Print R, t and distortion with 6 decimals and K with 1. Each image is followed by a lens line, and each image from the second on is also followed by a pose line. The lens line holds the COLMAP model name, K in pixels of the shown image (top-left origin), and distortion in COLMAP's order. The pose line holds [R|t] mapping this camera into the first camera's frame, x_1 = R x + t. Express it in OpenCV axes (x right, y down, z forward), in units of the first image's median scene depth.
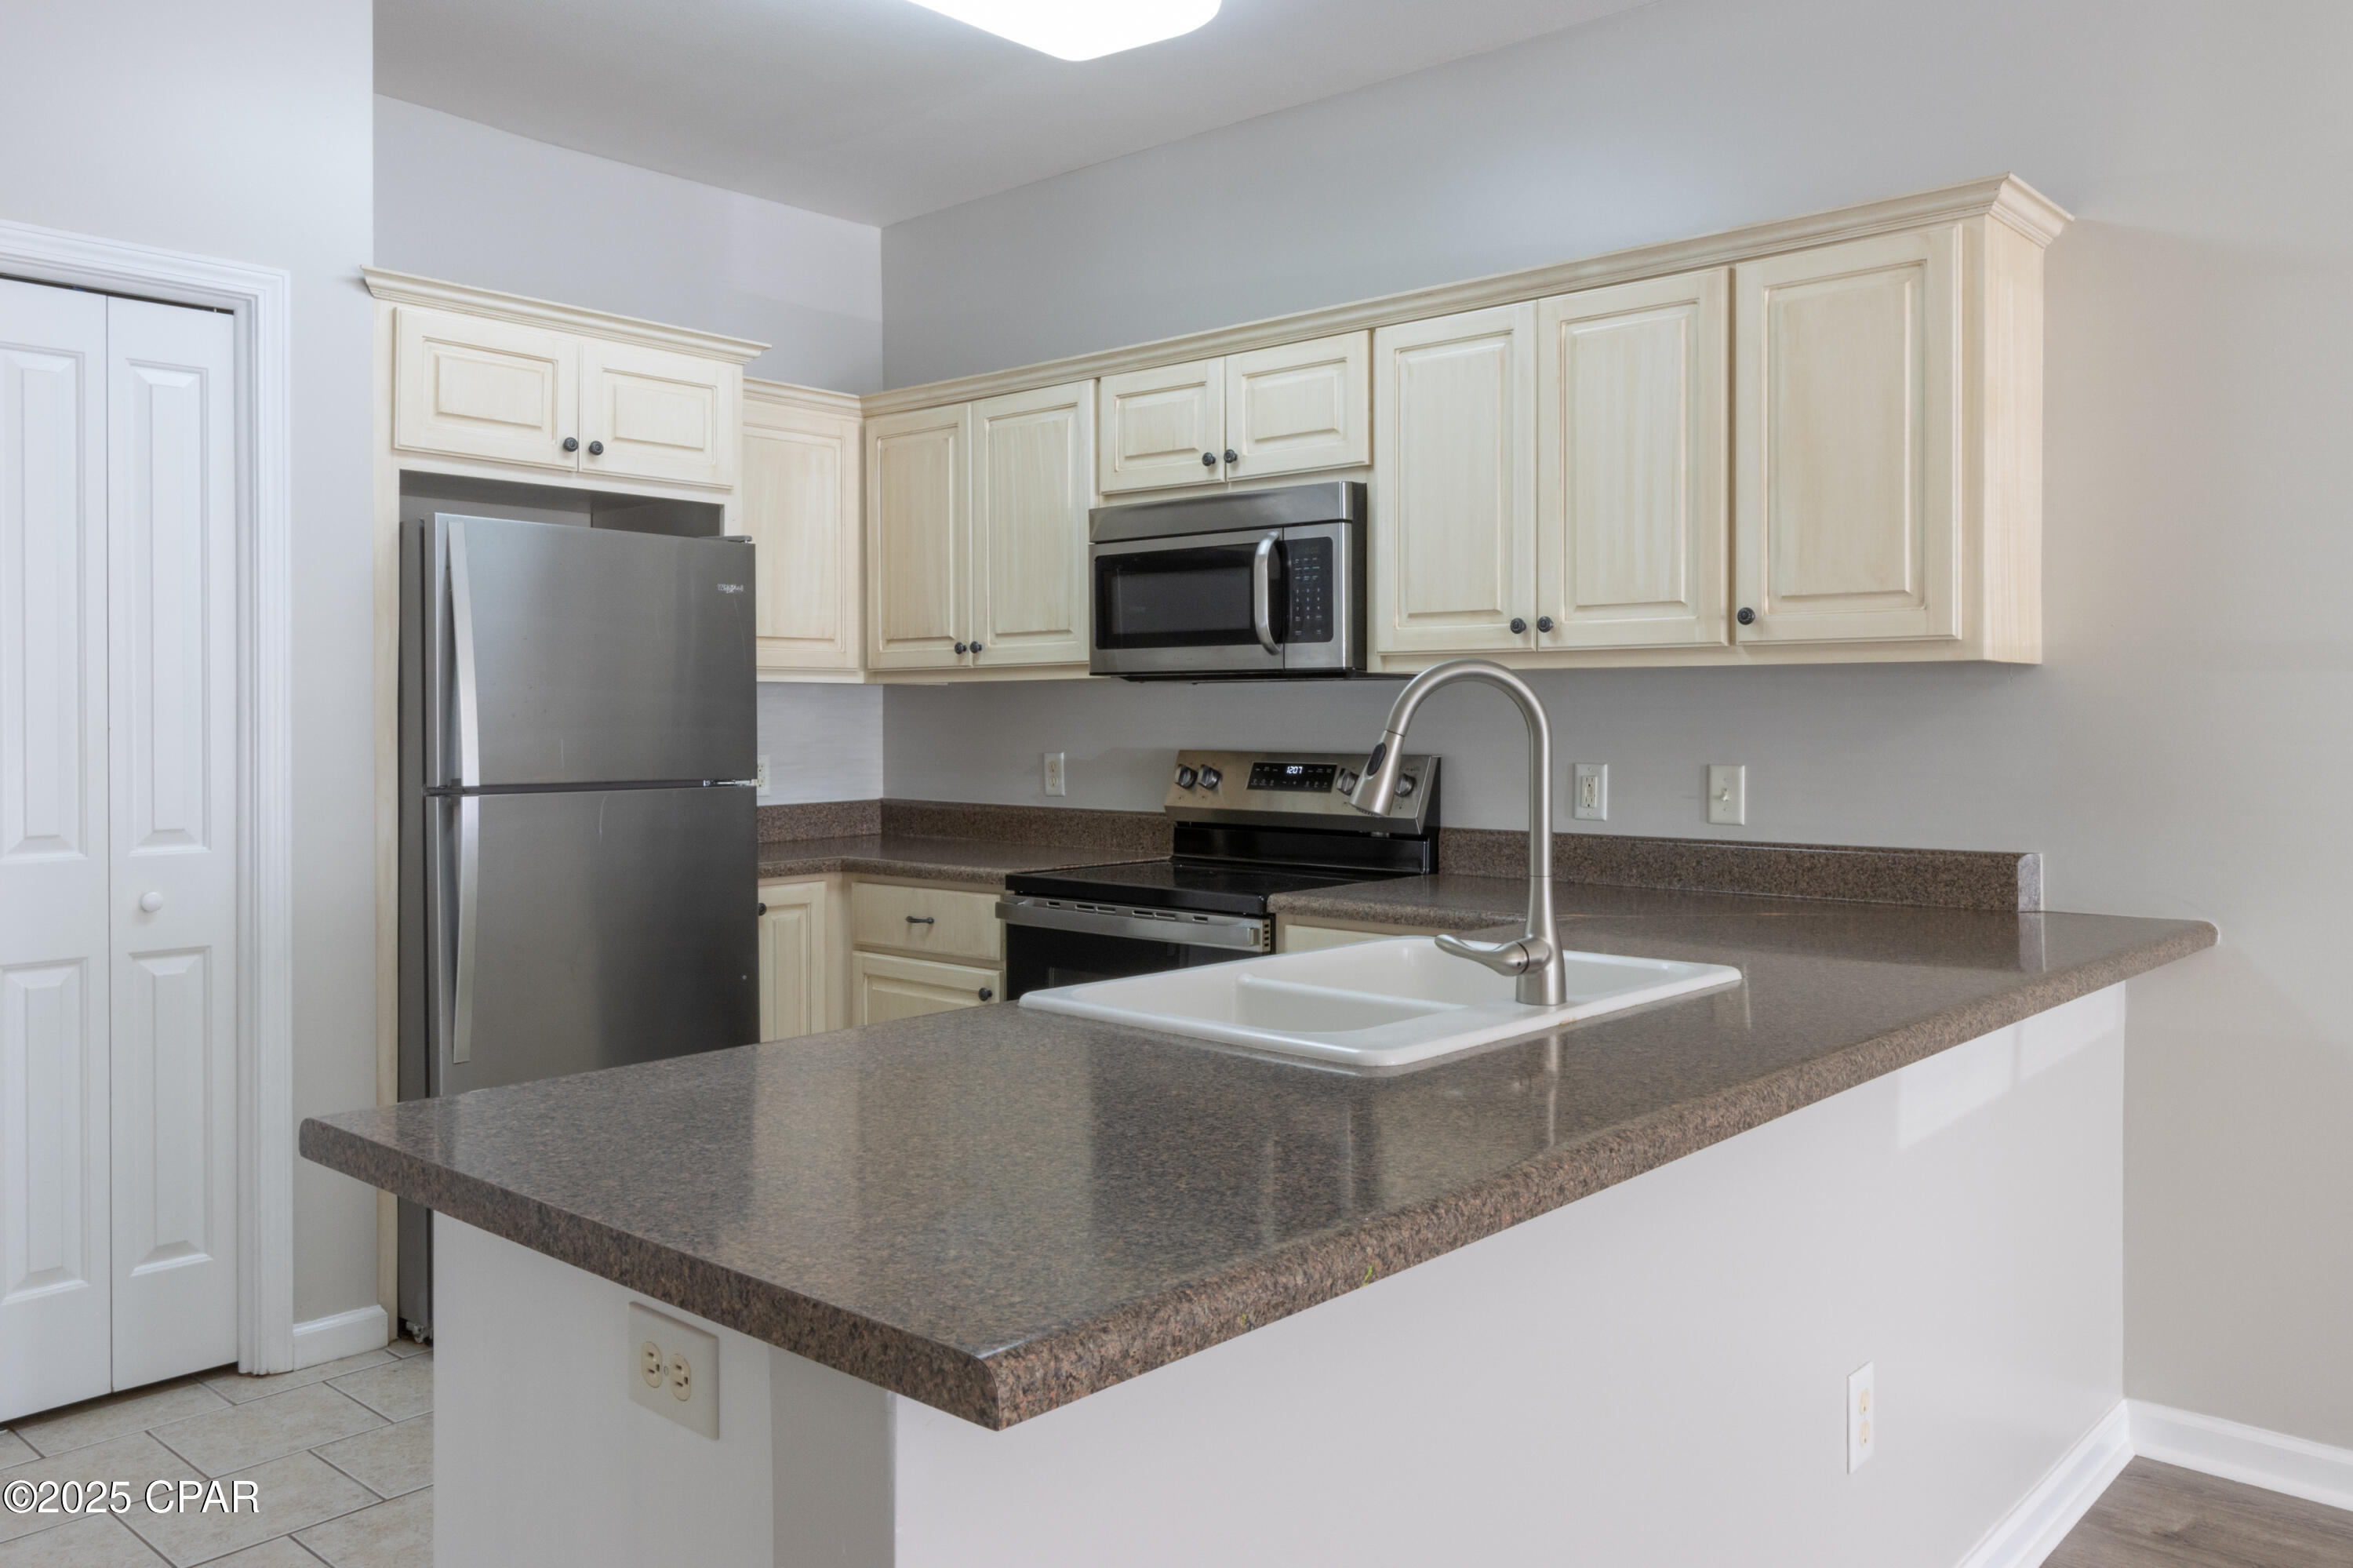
lens RADIAL K [[1754.6, 0, 1226.9], [0, 1754.6, 715.8], [0, 0, 1]] dist [-0.007516, 0.001223]
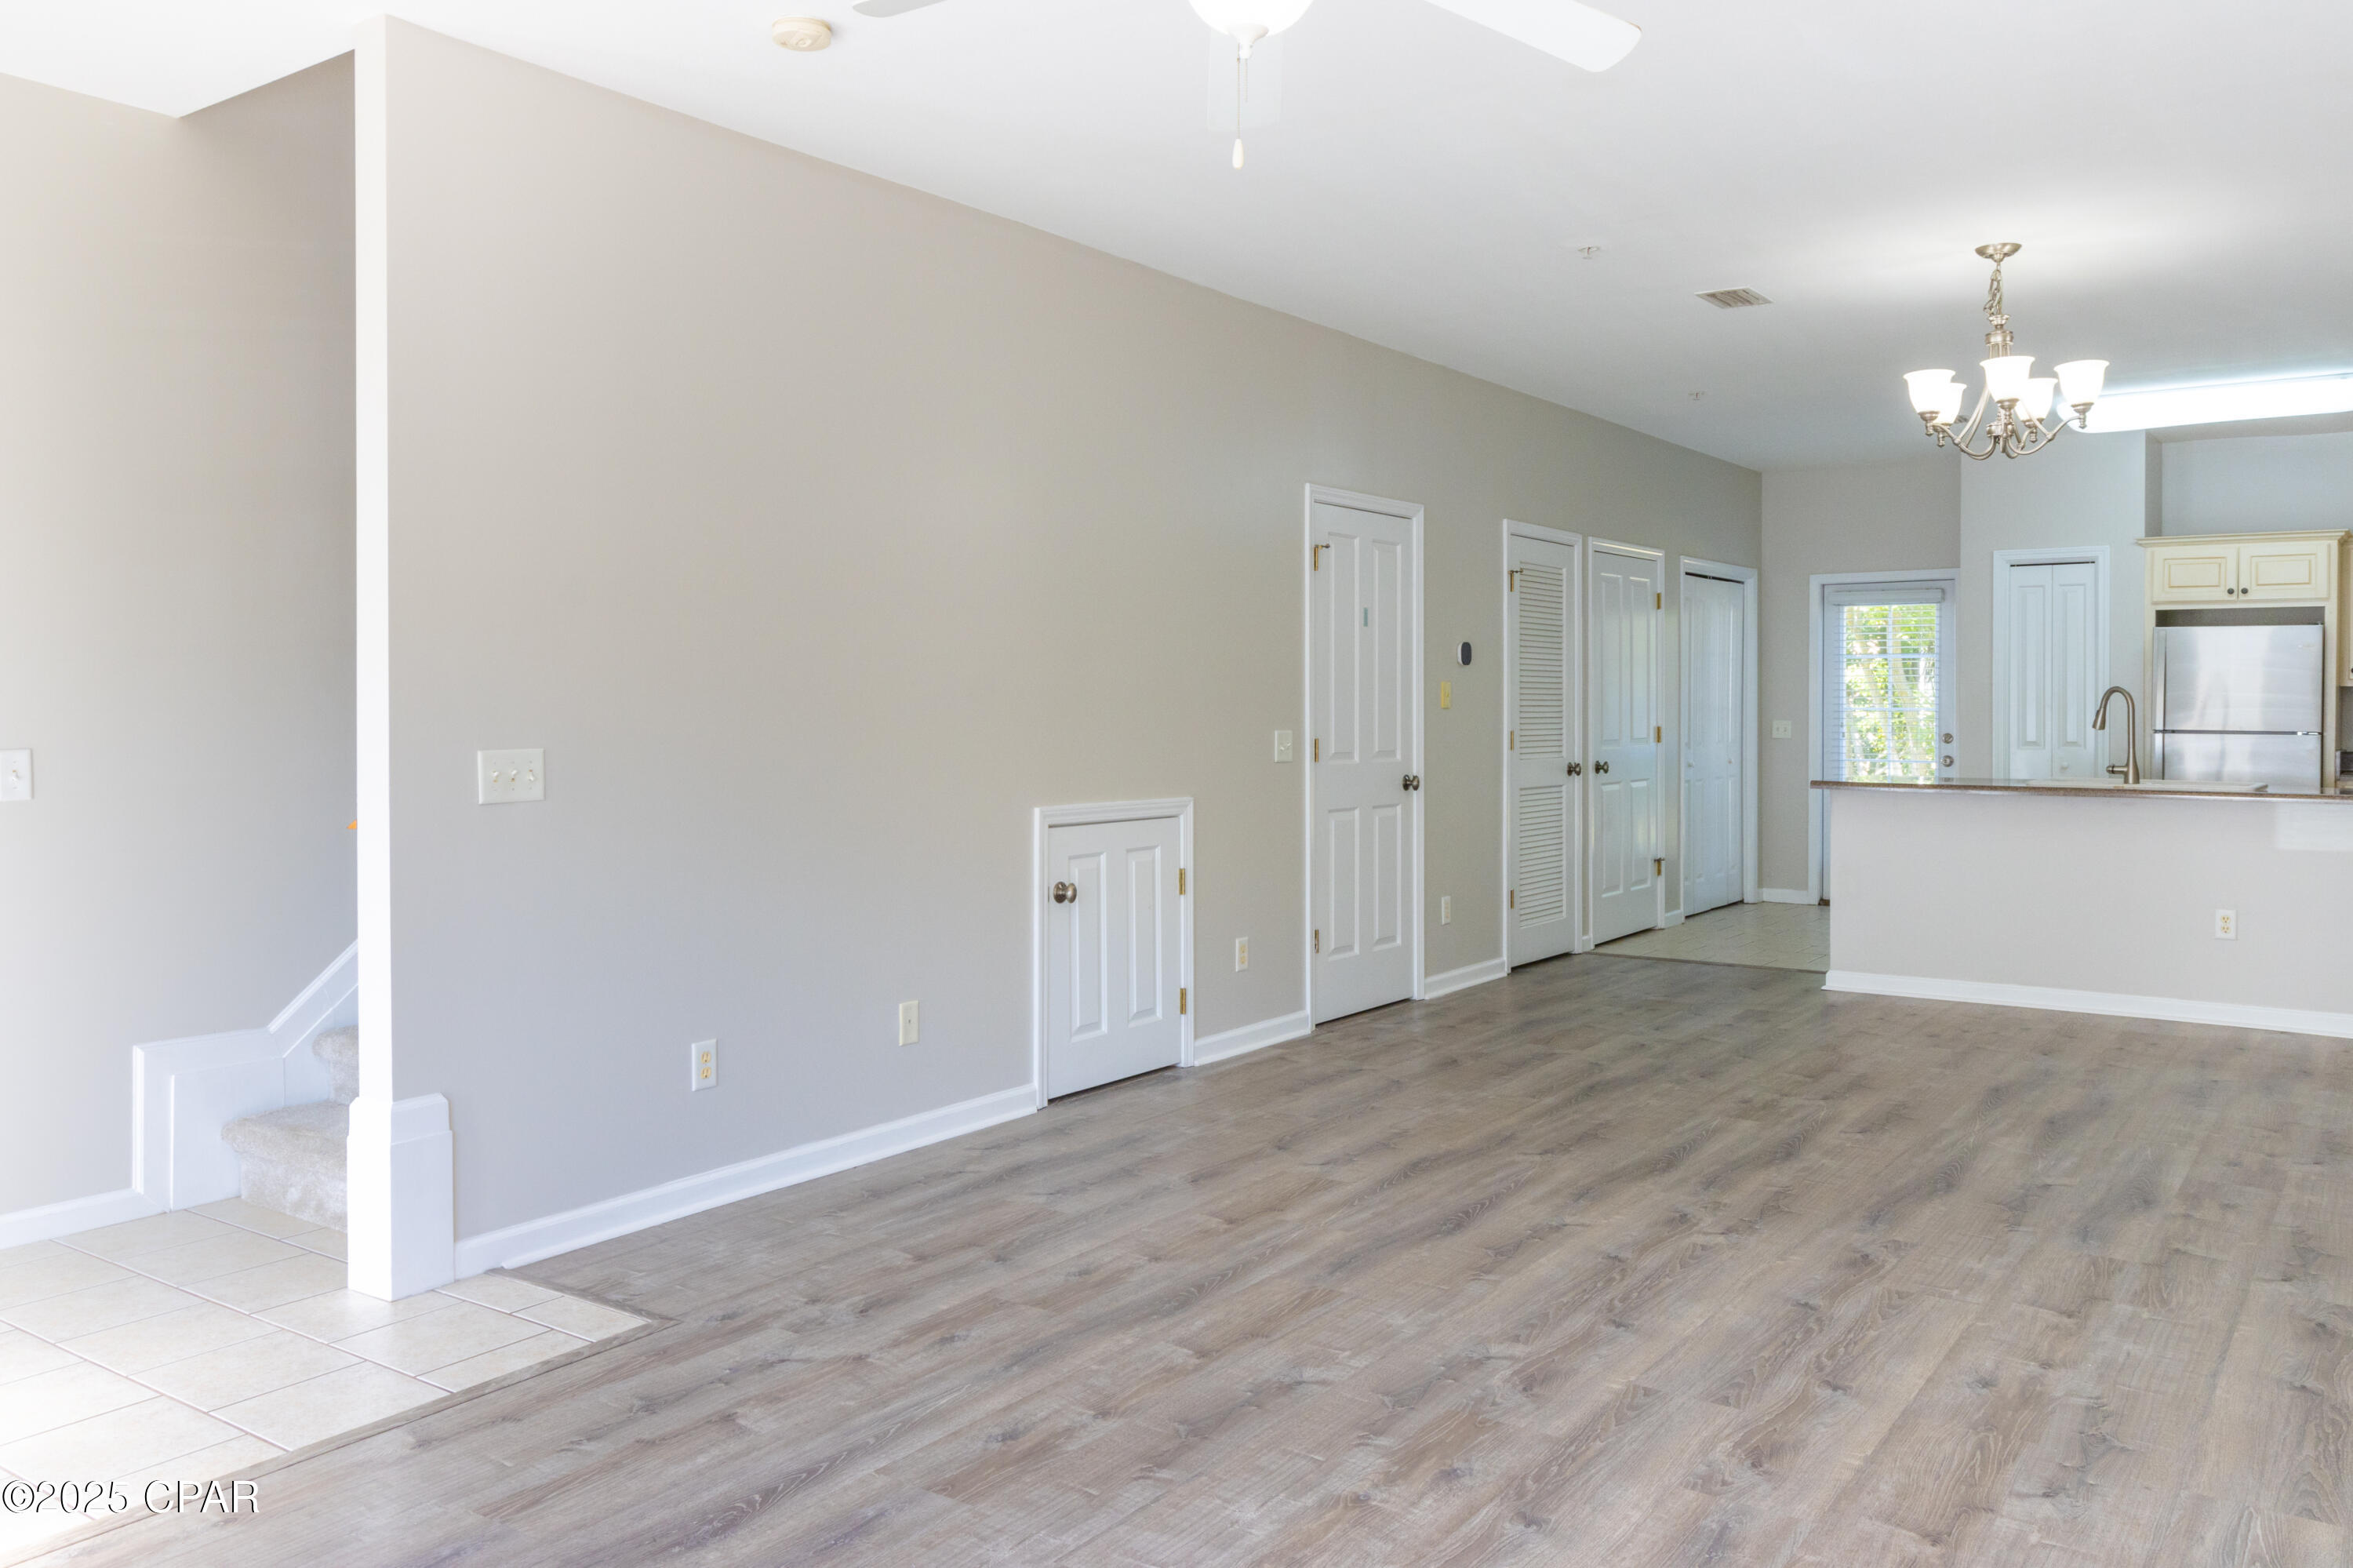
lens RADIAL K [[1747.8, 0, 1196.5], [0, 1747.8, 715.7], [0, 0, 1]] dist [0.006843, -0.002539]
pose [[0.105629, 0.006160, -0.994387, 1.900677], [-0.001873, 0.999980, 0.005996, 0.005281], [0.994404, 0.001230, 0.105639, -0.681703]]
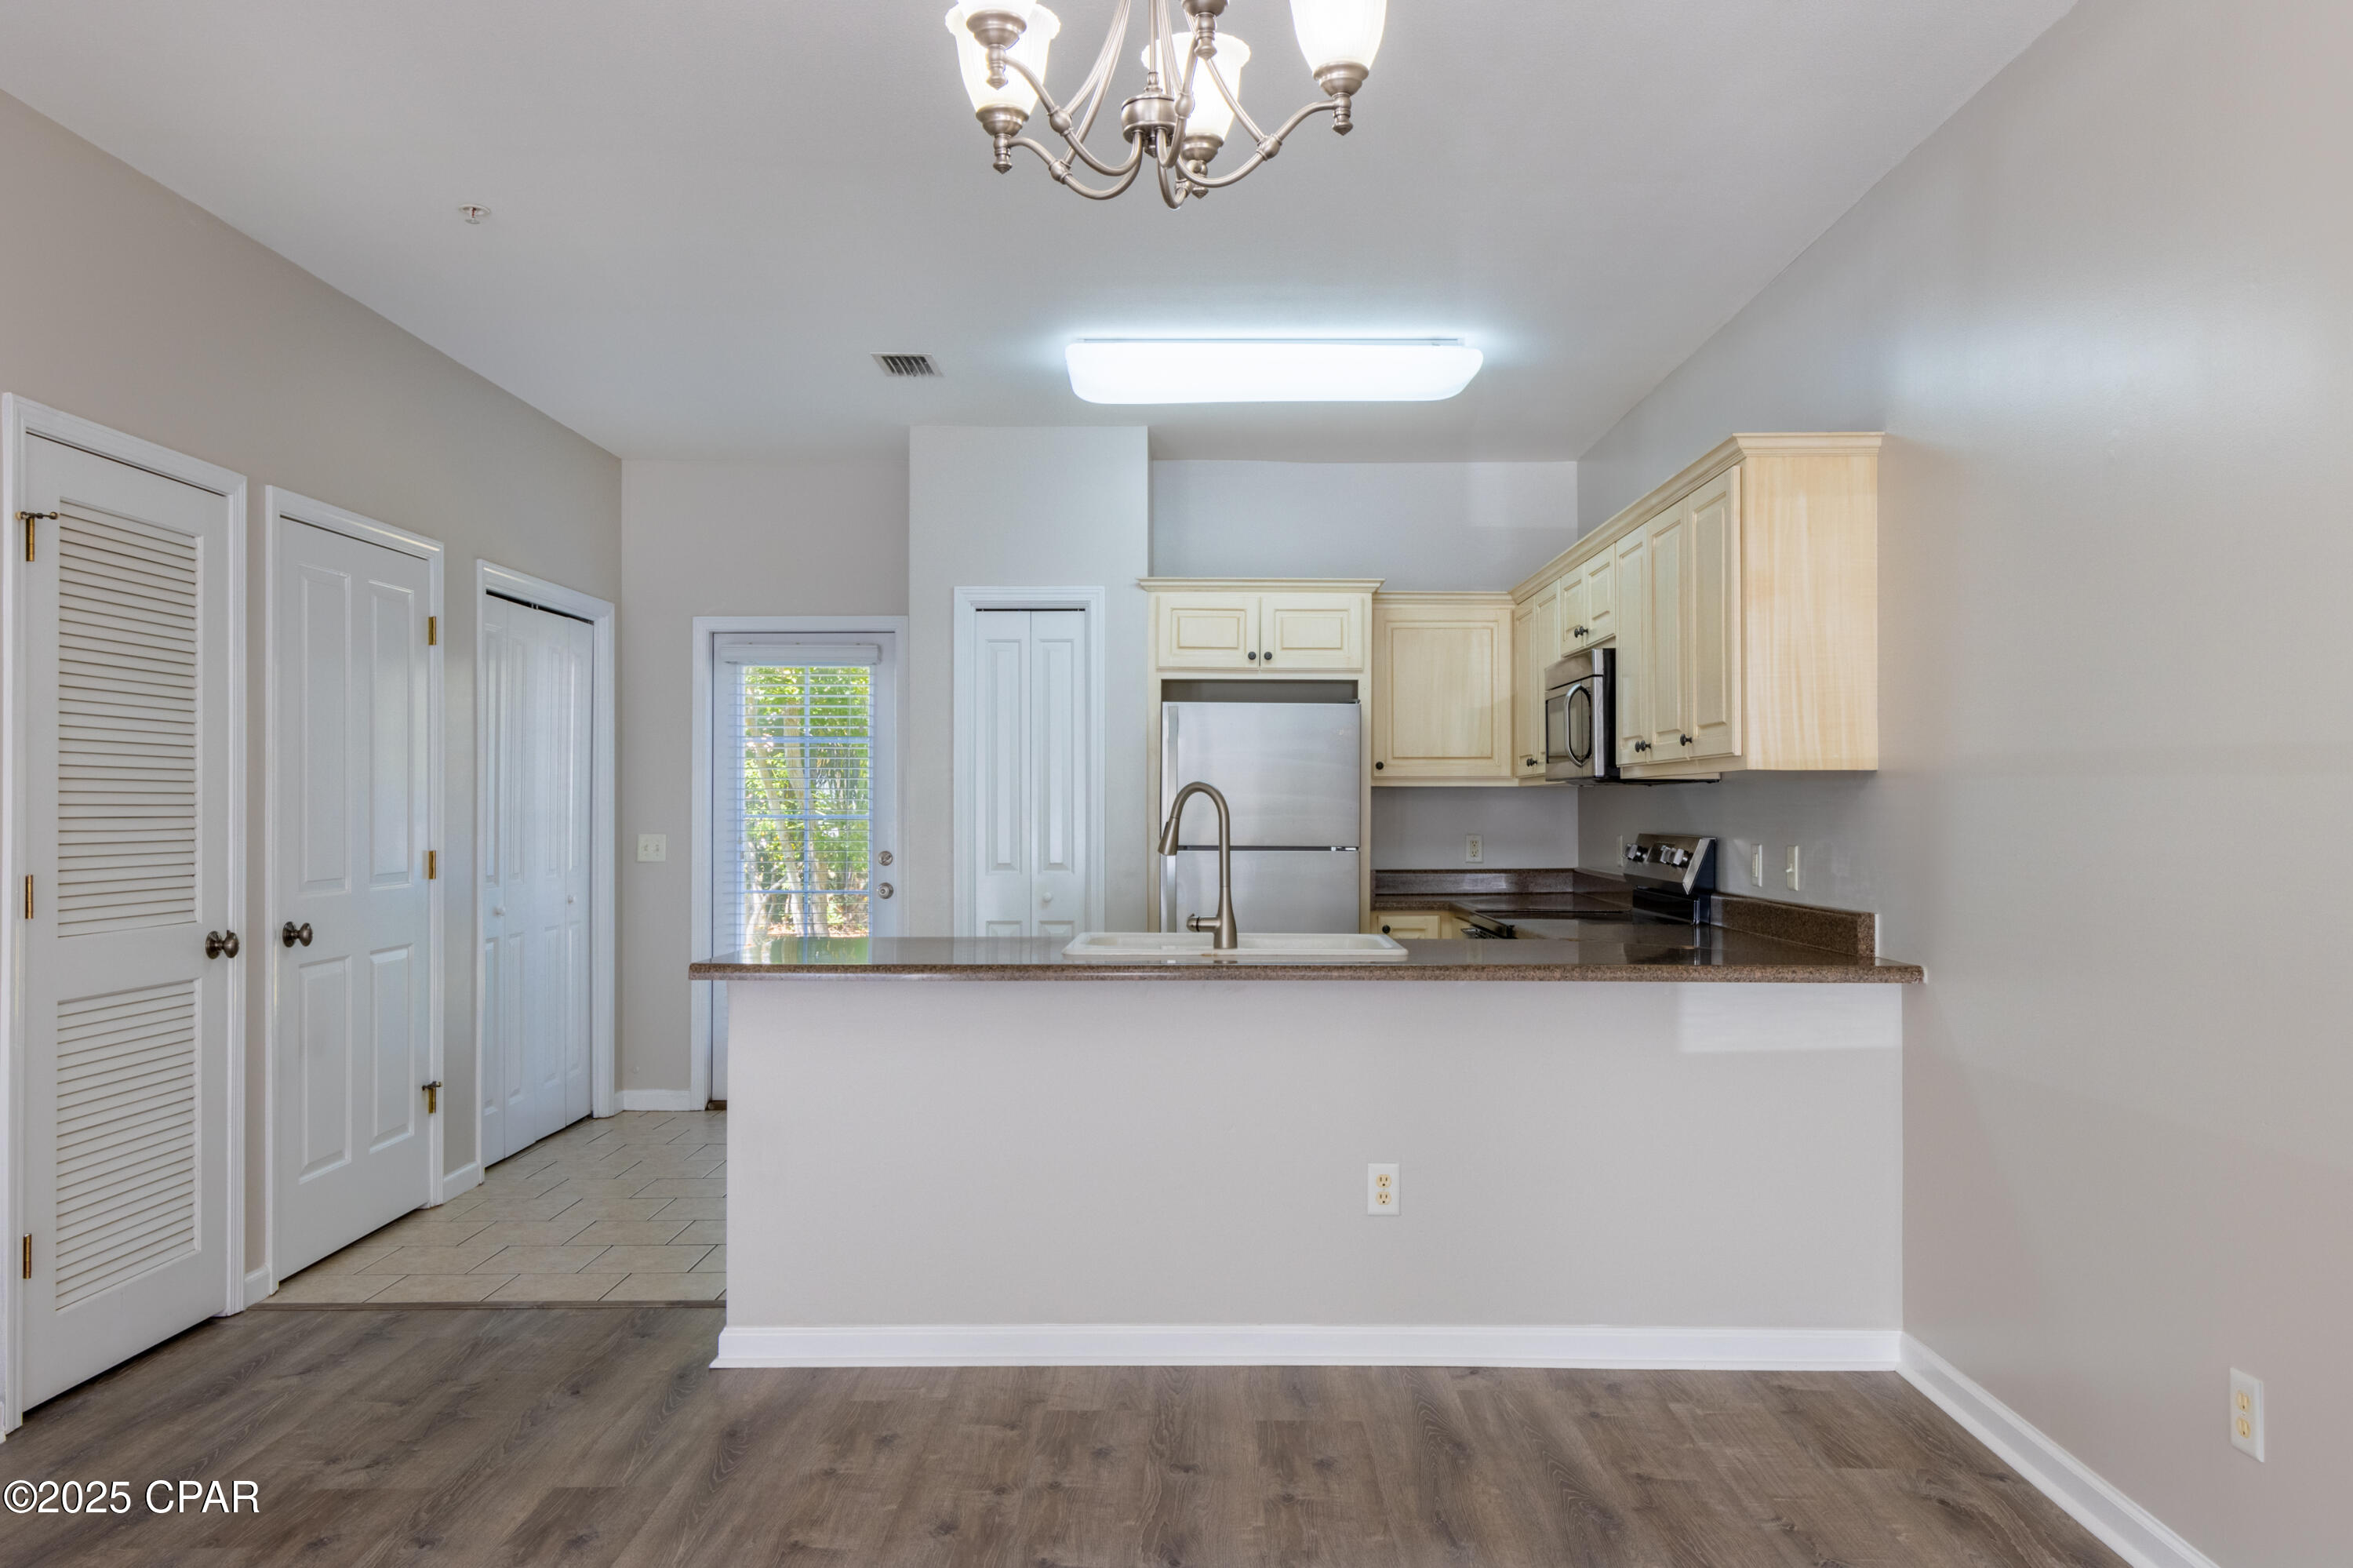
lens RADIAL K [[1762.6, 0, 1176.5], [0, 1762.6, 784.0], [0, 0, 1]] dist [0.005214, 0.001146]
pose [[0.650078, -0.010158, -0.759799, 0.942613], [-0.000216, 0.999908, -0.013552, -0.000542], [0.759867, 0.008974, 0.650016, -0.220801]]
